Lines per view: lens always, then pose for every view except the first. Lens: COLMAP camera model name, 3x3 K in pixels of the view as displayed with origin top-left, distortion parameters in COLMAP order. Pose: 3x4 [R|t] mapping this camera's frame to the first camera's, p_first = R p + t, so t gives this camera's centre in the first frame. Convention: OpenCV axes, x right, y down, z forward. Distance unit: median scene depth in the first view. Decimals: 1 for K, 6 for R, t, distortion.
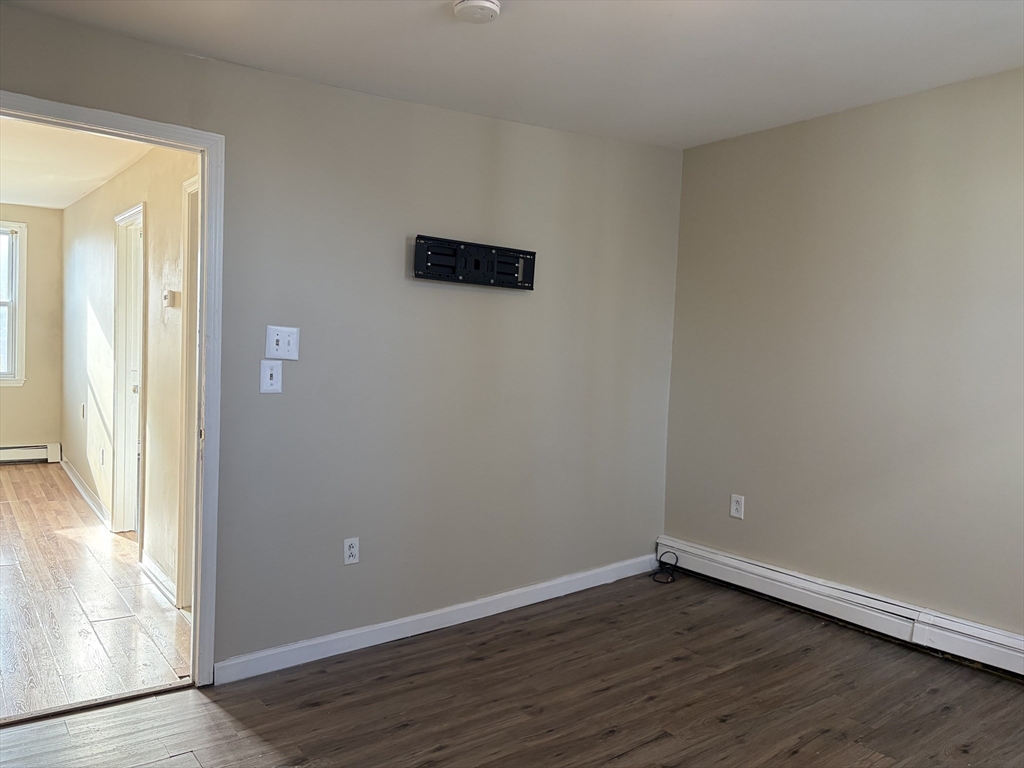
lens RADIAL K [[780.4, 0, 513.0], [0, 780.4, 384.3], [0, 0, 1]] dist [0.058877, -0.052146]
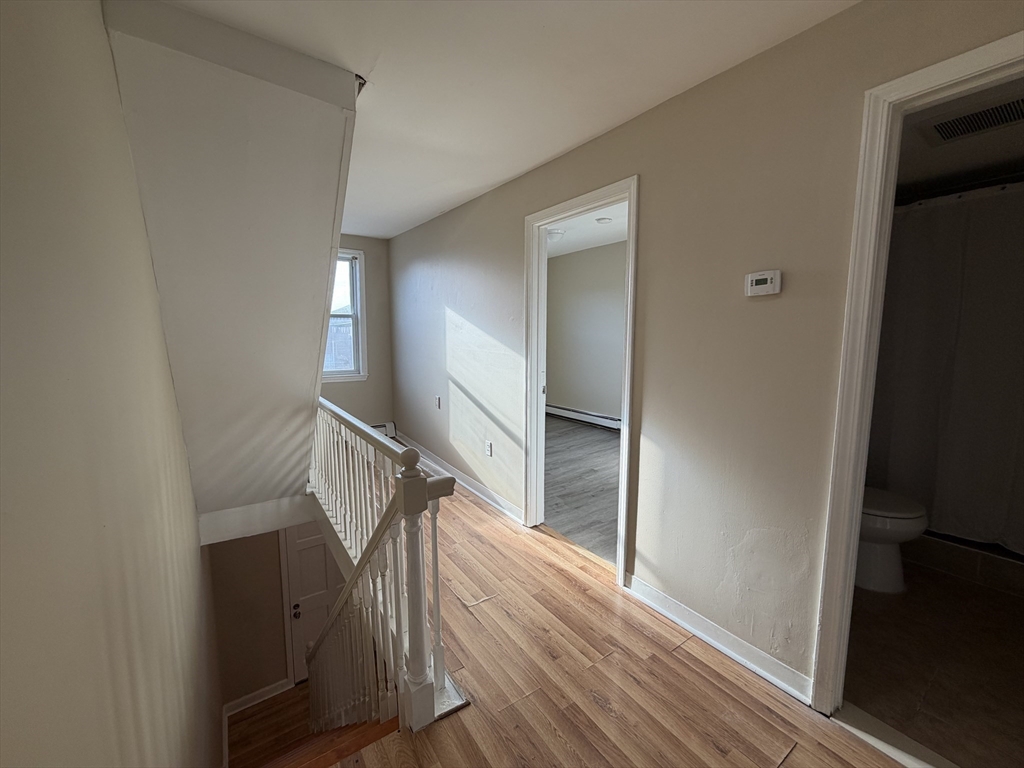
lens RADIAL K [[410.5, 0, 513.0], [0, 410.5, 384.4], [0, 0, 1]] dist [0.003991, 0.000593]
pose [[0.999032, -0.032468, -0.029669, -0.364499], [0.034464, 0.996991, 0.069436, -0.029117], [0.027326, -0.070391, 0.997145, 0.343829]]
